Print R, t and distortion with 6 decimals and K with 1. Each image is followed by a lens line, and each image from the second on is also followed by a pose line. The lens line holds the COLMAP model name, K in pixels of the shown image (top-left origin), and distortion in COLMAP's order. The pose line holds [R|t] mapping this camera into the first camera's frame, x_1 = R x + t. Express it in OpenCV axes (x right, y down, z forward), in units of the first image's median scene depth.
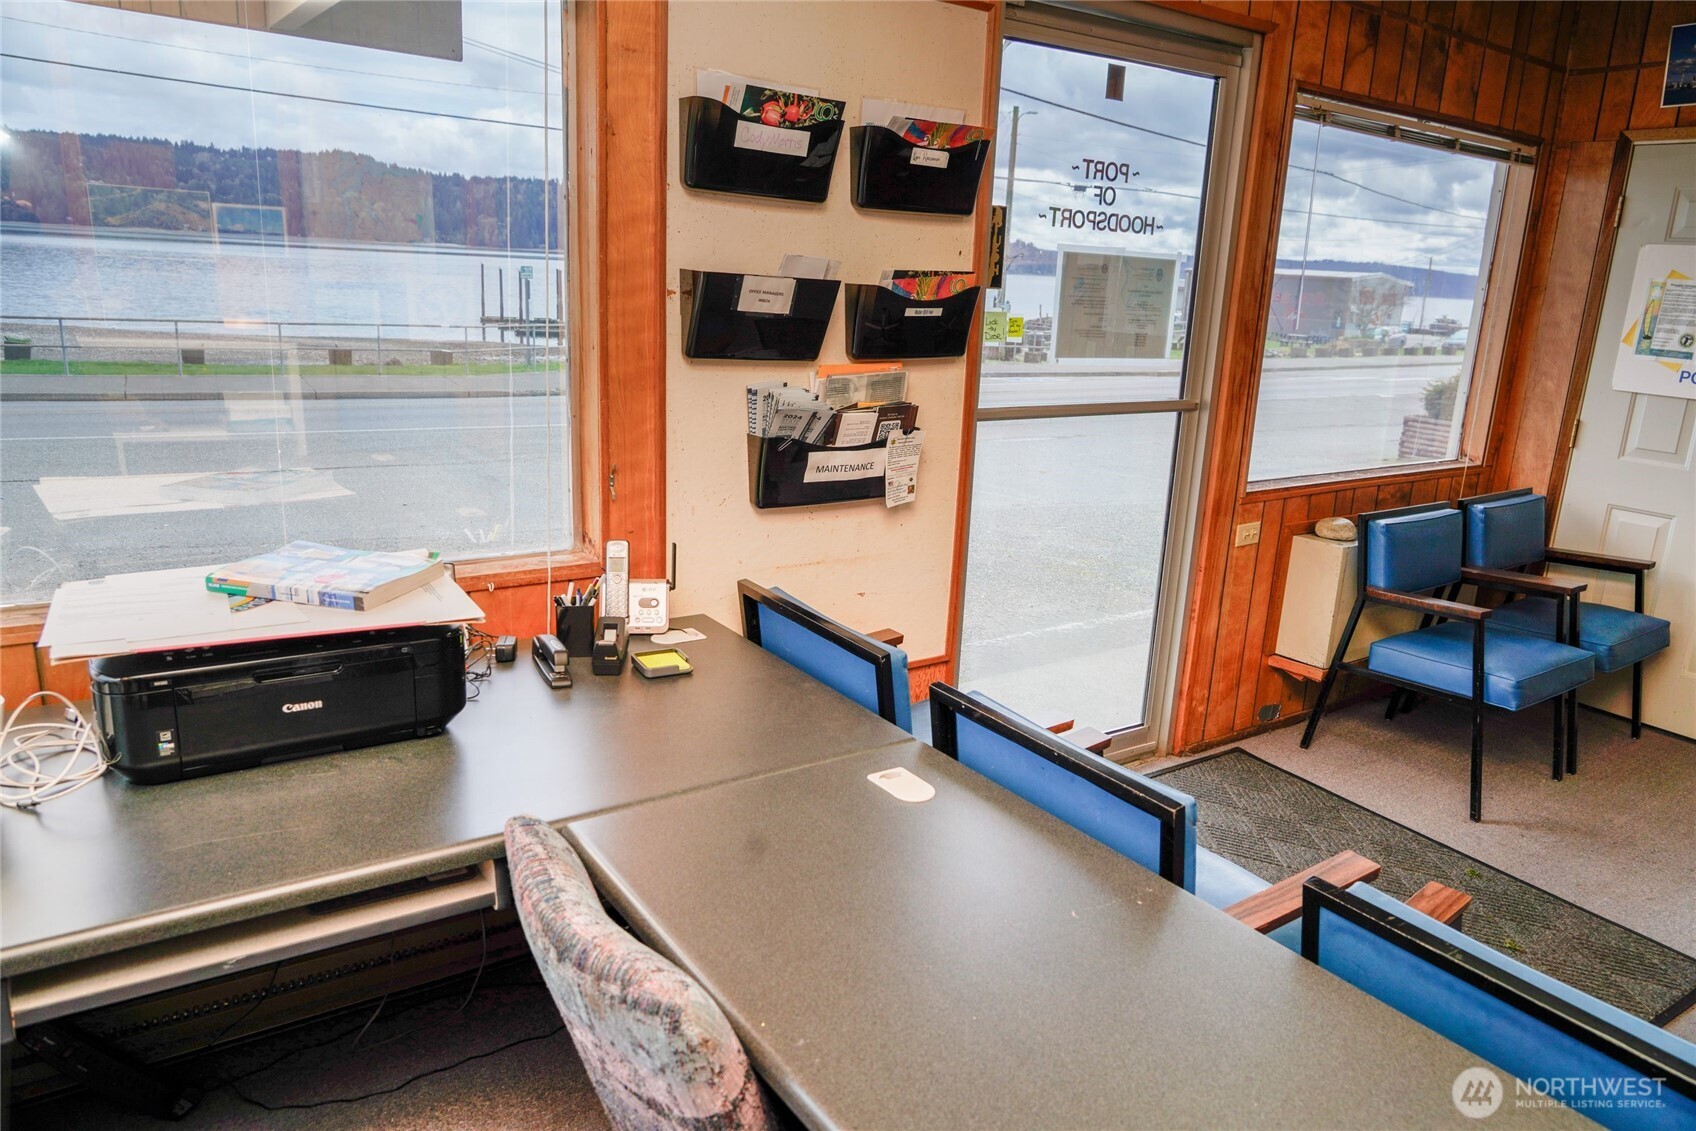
lens RADIAL K [[1198.7, 0, 848.0], [0, 1198.7, 565.5], [0, 0, 1]] dist [0.033314, -0.000397]
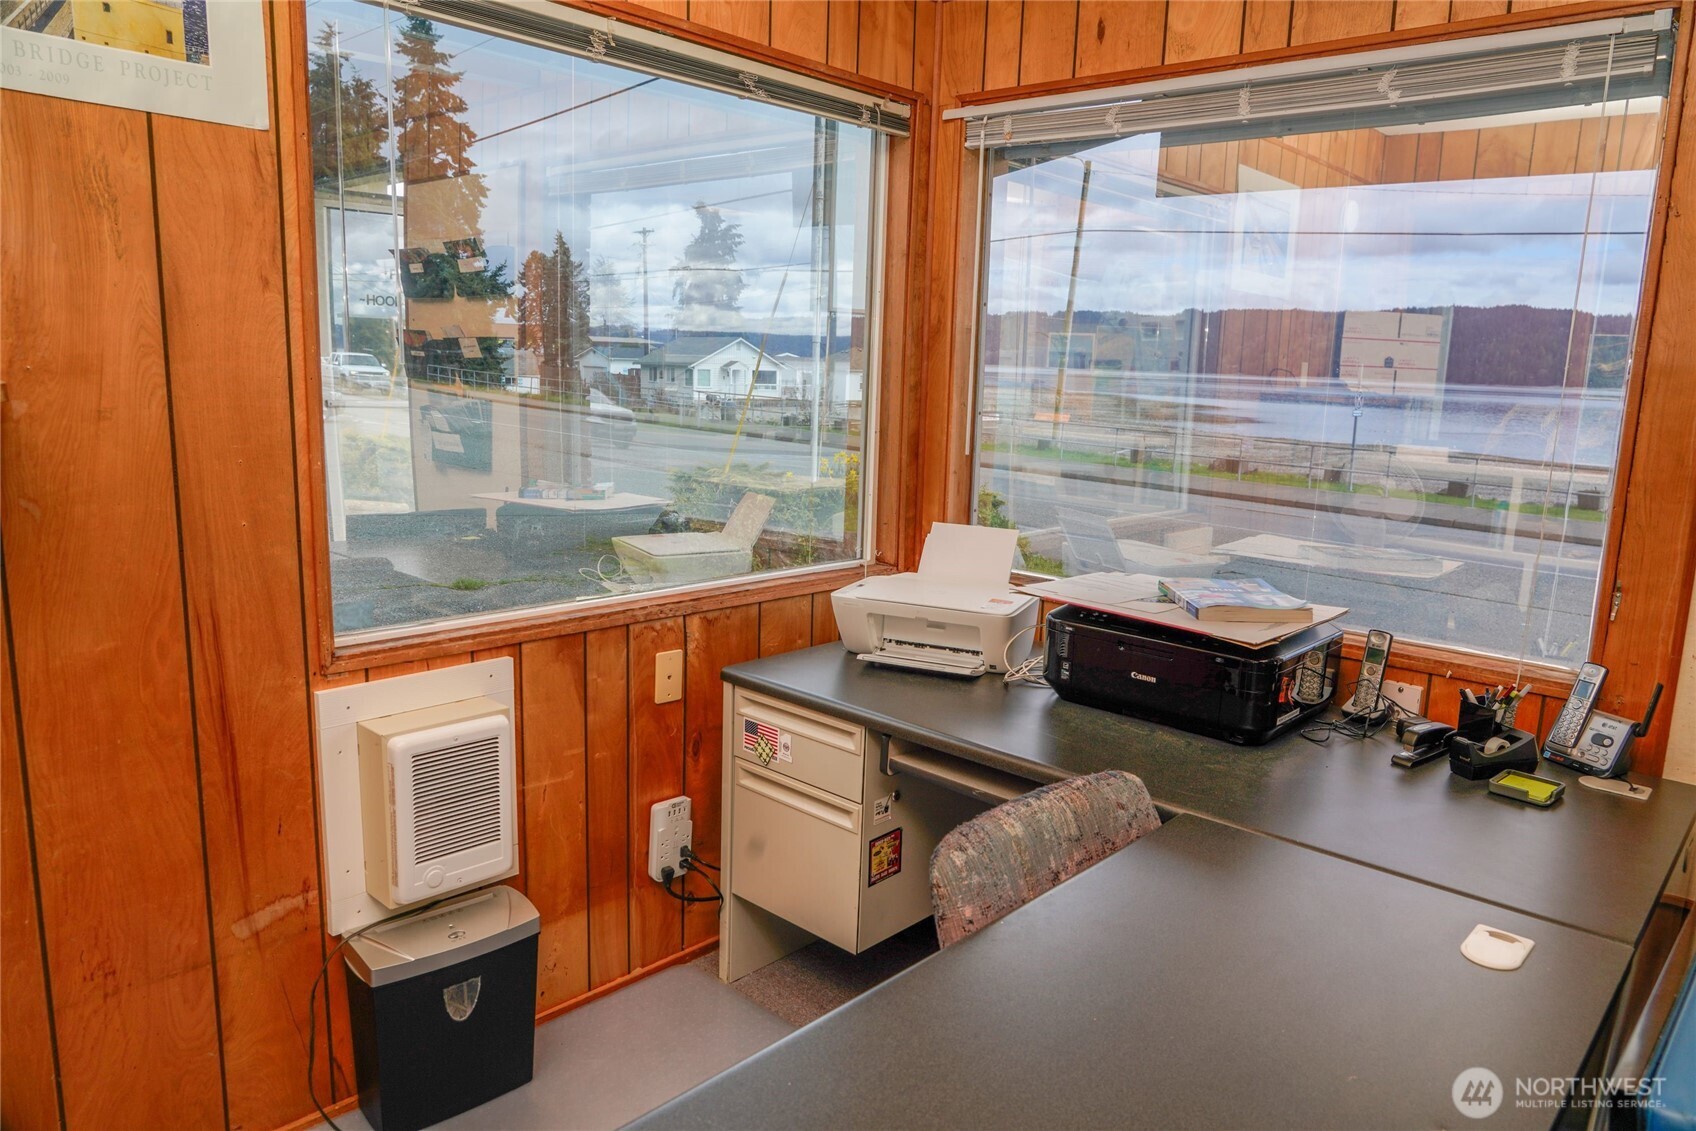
lens RADIAL K [[1198.7, 0, 848.0], [0, 1198.7, 565.5], [0, 0, 1]] dist [0.033314, -0.000397]
pose [[0.262145, 0.142389, -0.954466, 1.107981], [-0.270402, 0.960273, 0.068989, -0.007311], [0.926371, 0.240004, 0.290233, 0.446782]]
